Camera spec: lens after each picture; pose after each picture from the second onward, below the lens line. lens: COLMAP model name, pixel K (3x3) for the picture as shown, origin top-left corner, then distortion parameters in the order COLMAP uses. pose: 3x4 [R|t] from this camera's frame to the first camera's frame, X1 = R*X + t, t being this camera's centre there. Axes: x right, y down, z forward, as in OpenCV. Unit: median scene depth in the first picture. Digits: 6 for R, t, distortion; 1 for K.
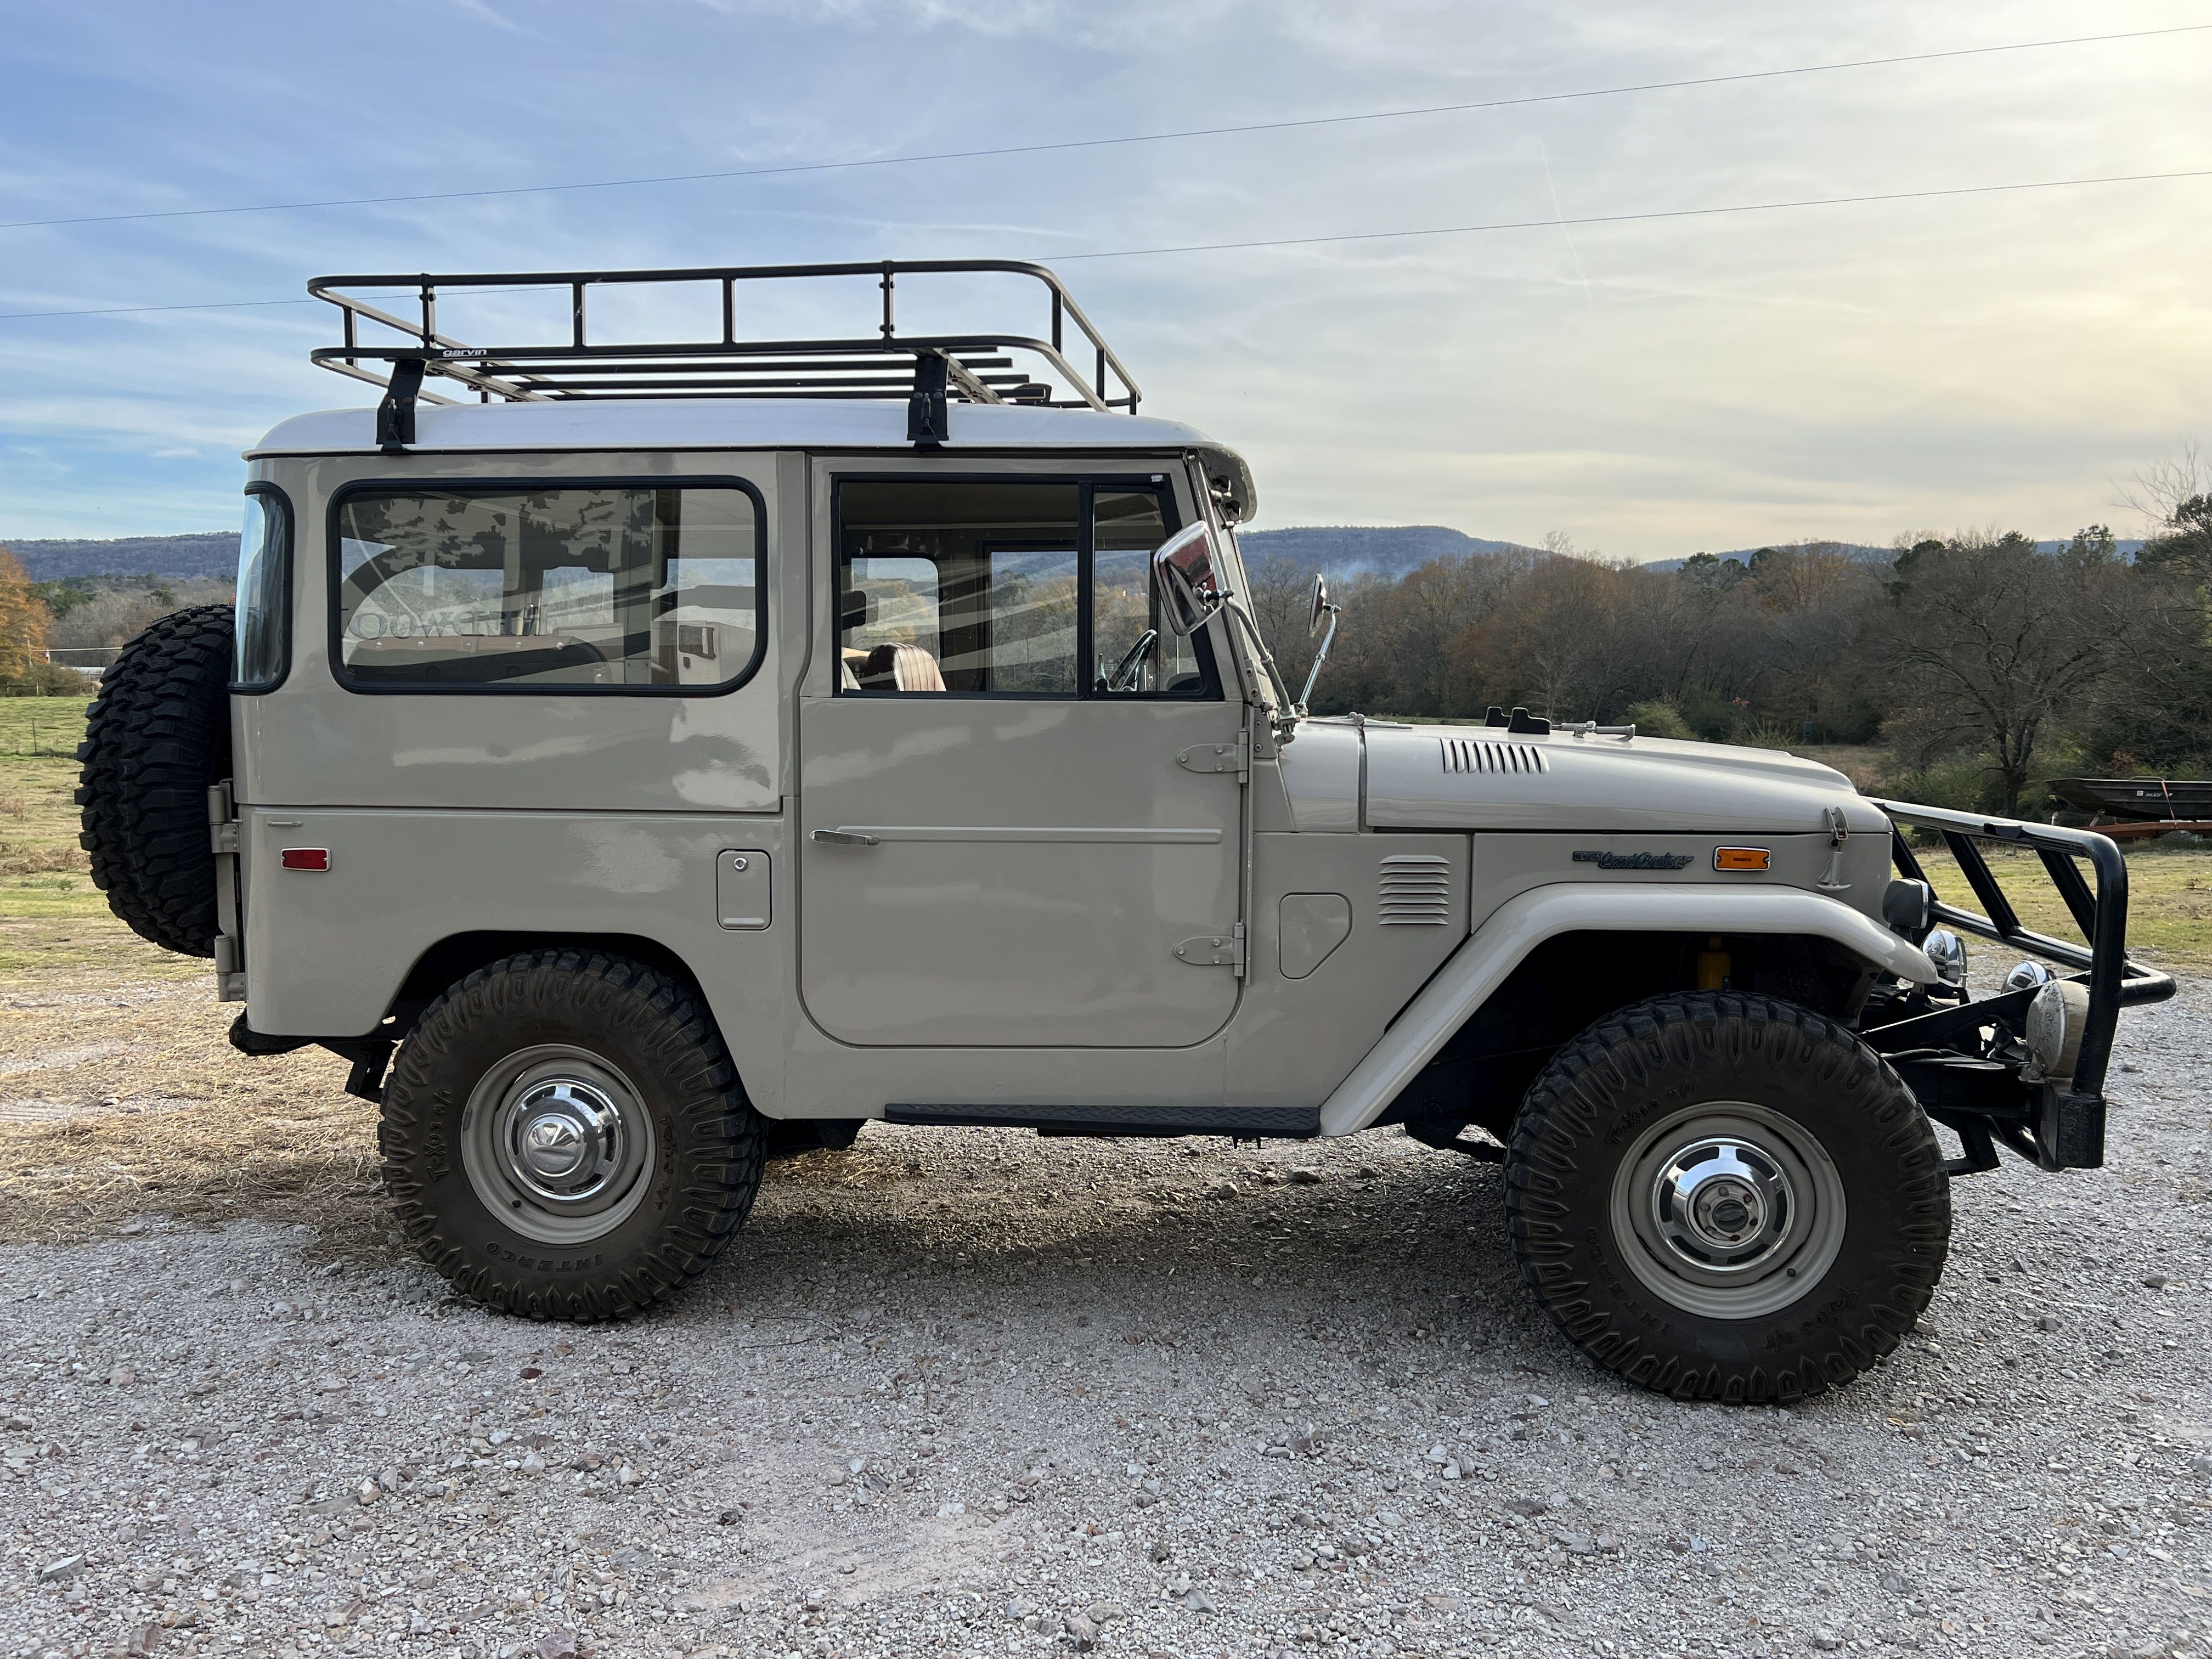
lens RADIAL K [[1708.6, 0, 1106.0], [0, 1708.6, 829.5], [0, 0, 1]] dist [0.017375, -0.003119]
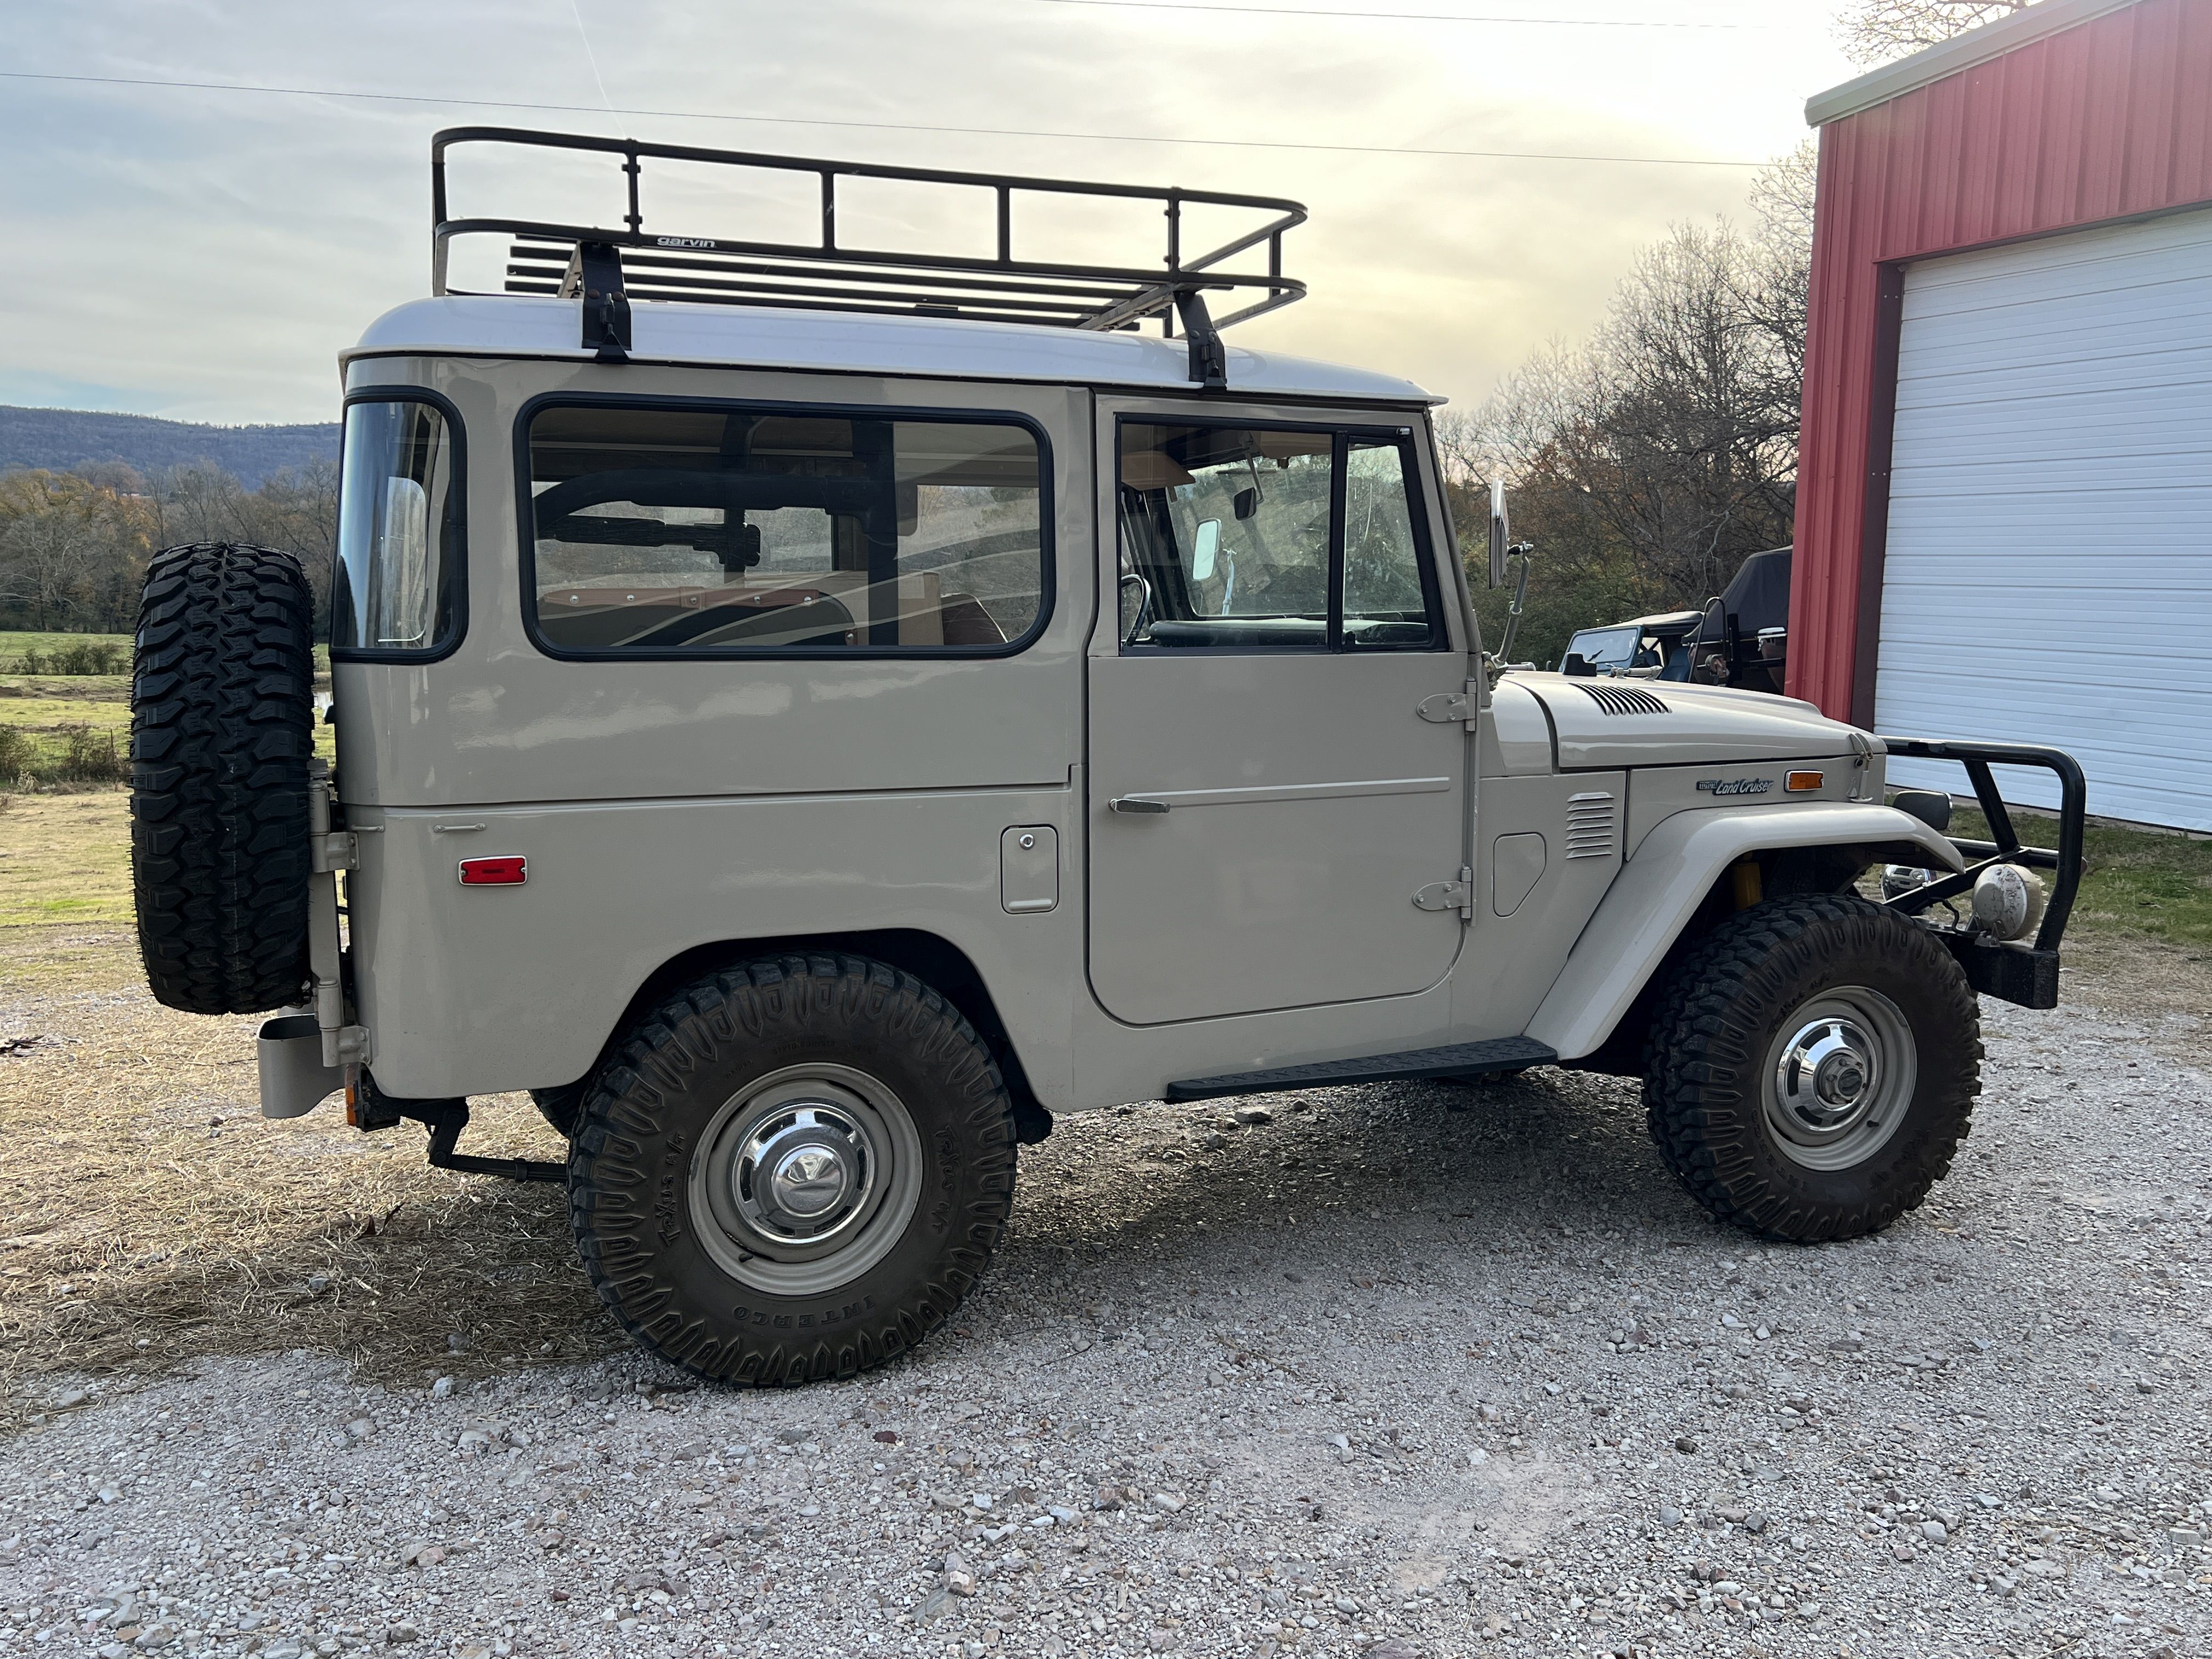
lens RADIAL K [[1807.5, 0, 1103.3], [0, 1807.5, 836.3], [0, 0, 1]] dist [0.057373, -0.074953]
pose [[0.879182, -0.063517, 0.472233, -0.620937], [0.047718, 0.997830, 0.045373, -0.023576], [-0.474090, -0.017357, 0.880305, 0.129909]]
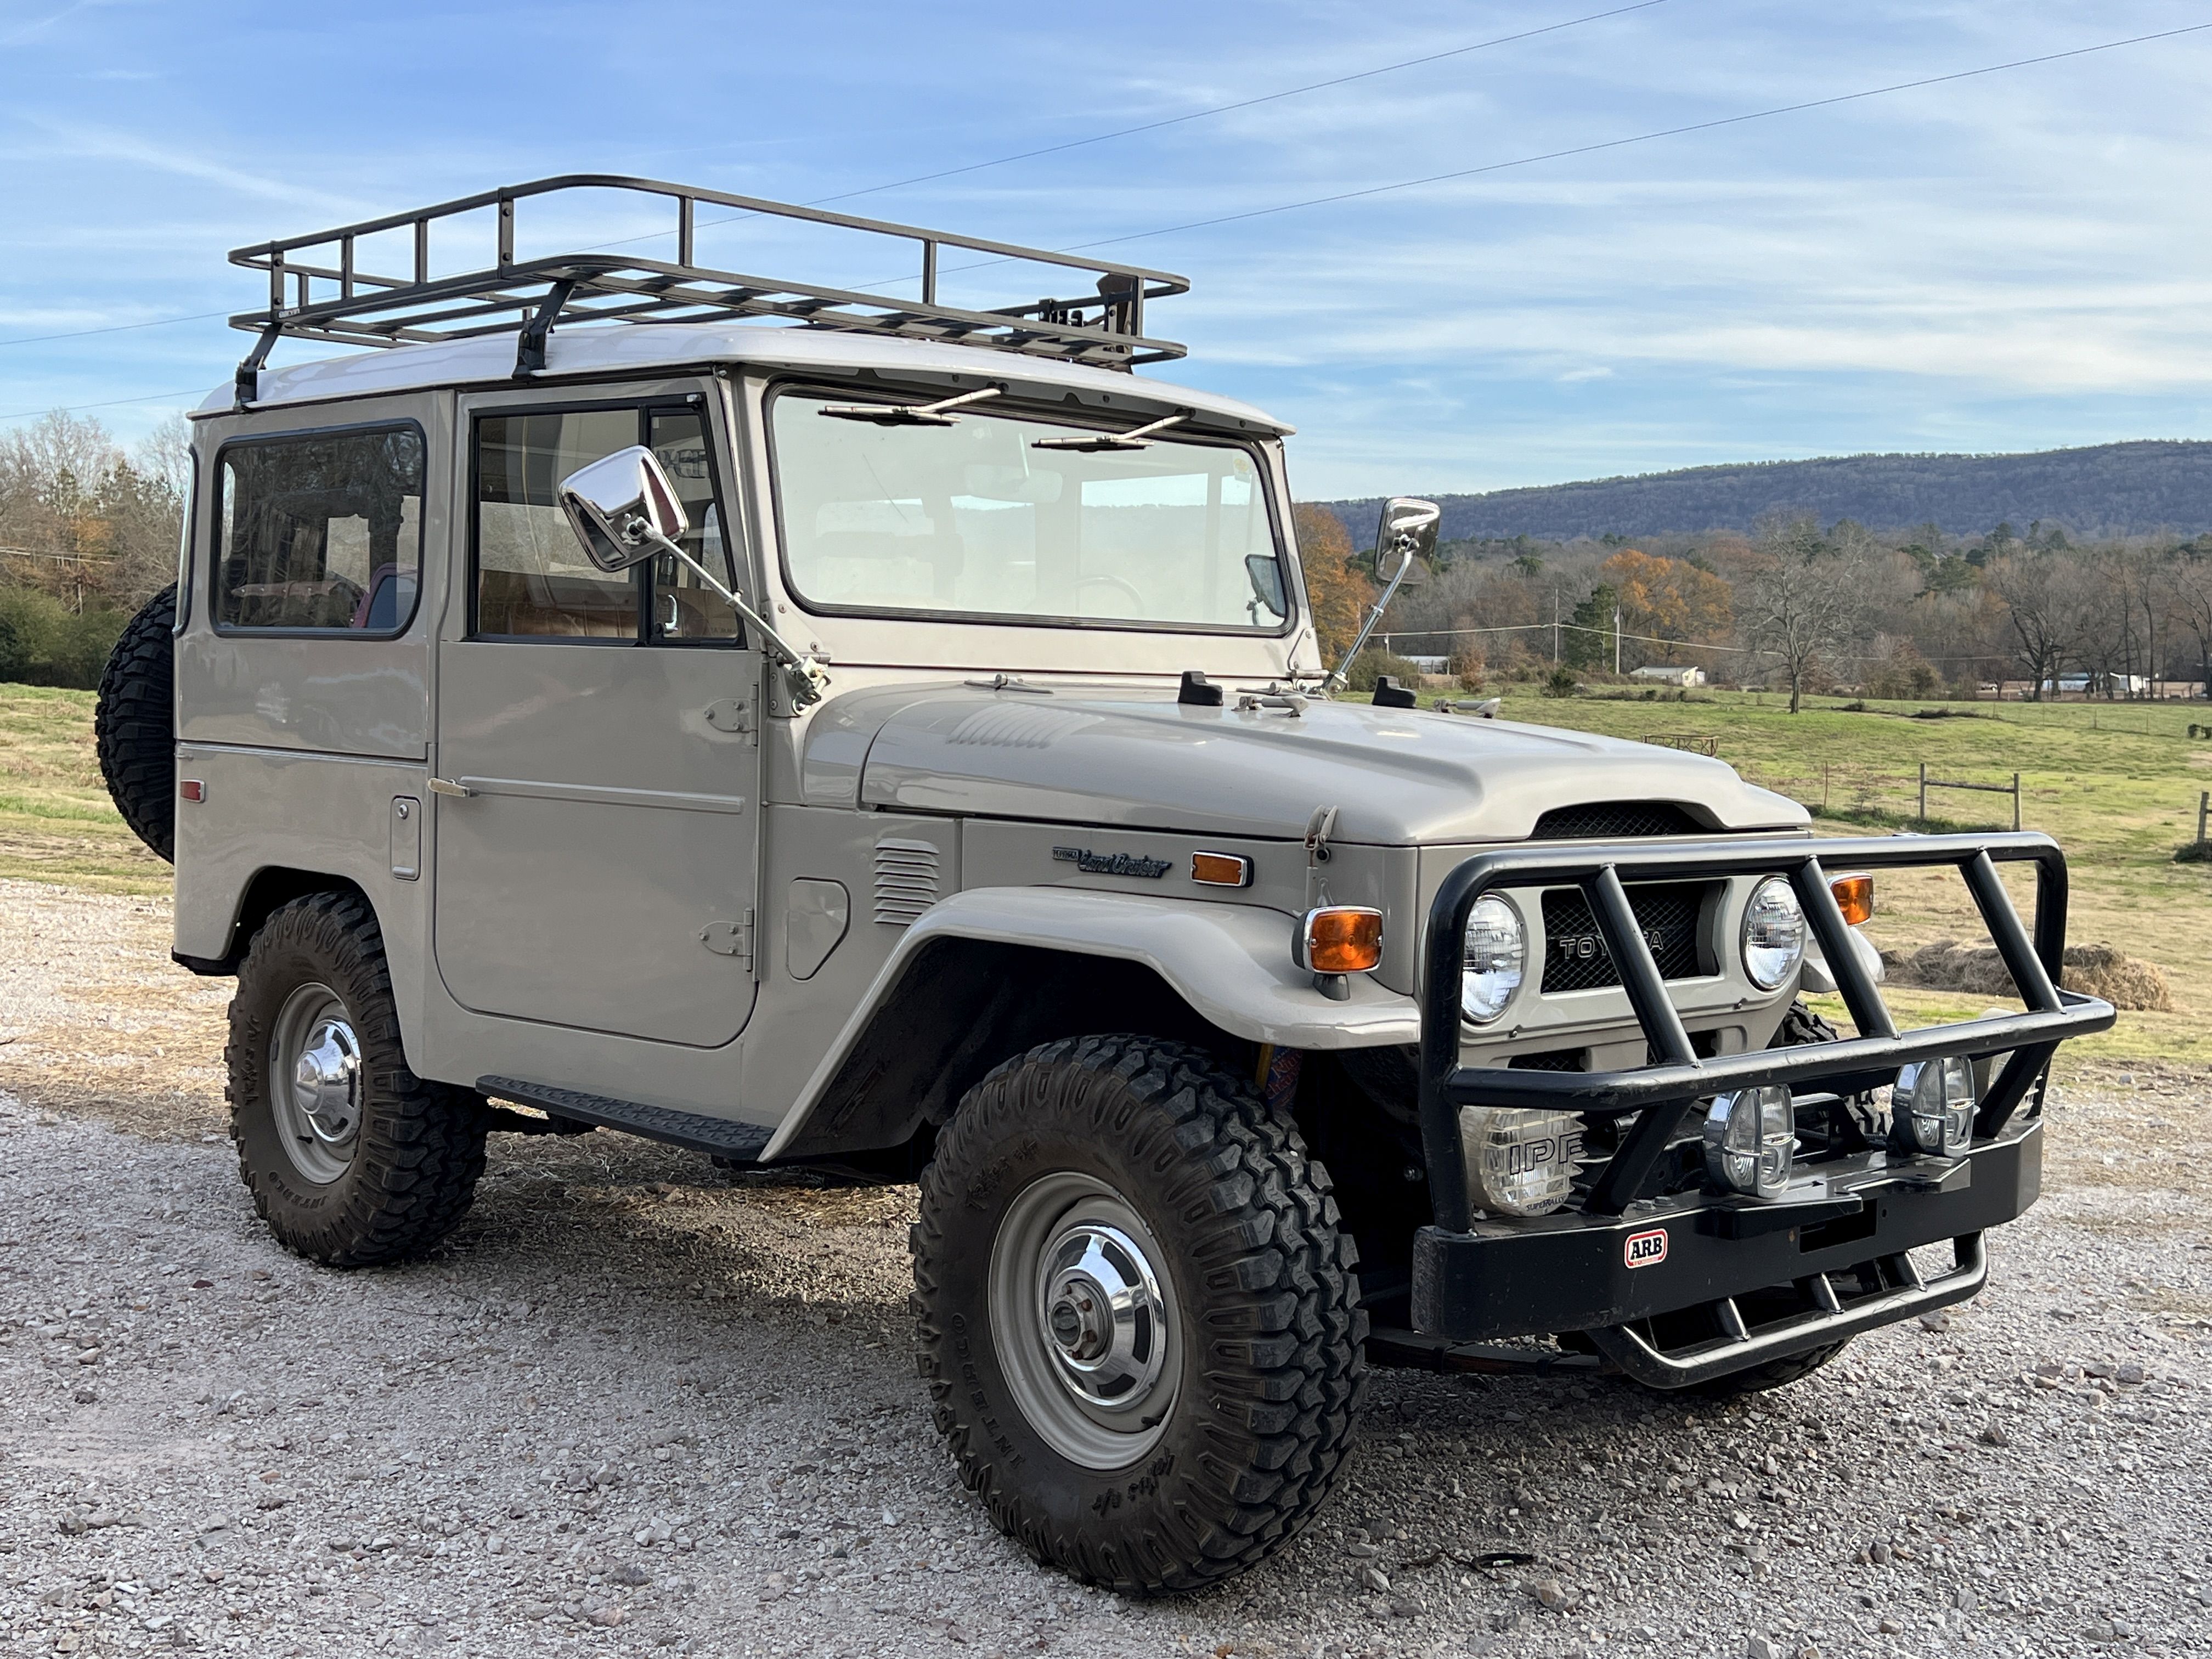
lens RADIAL K [[2564.1, 0, 1106.0], [0, 2564.1, 829.5], [0, 0, 1]] dist [0.028649, 0.002912]
pose [[0.780662, 0.052767, -0.622722, 0.996141], [-0.071502, 0.997427, -0.005119, 0.009100], [0.620849, 0.048522, 0.782427, 0.096592]]
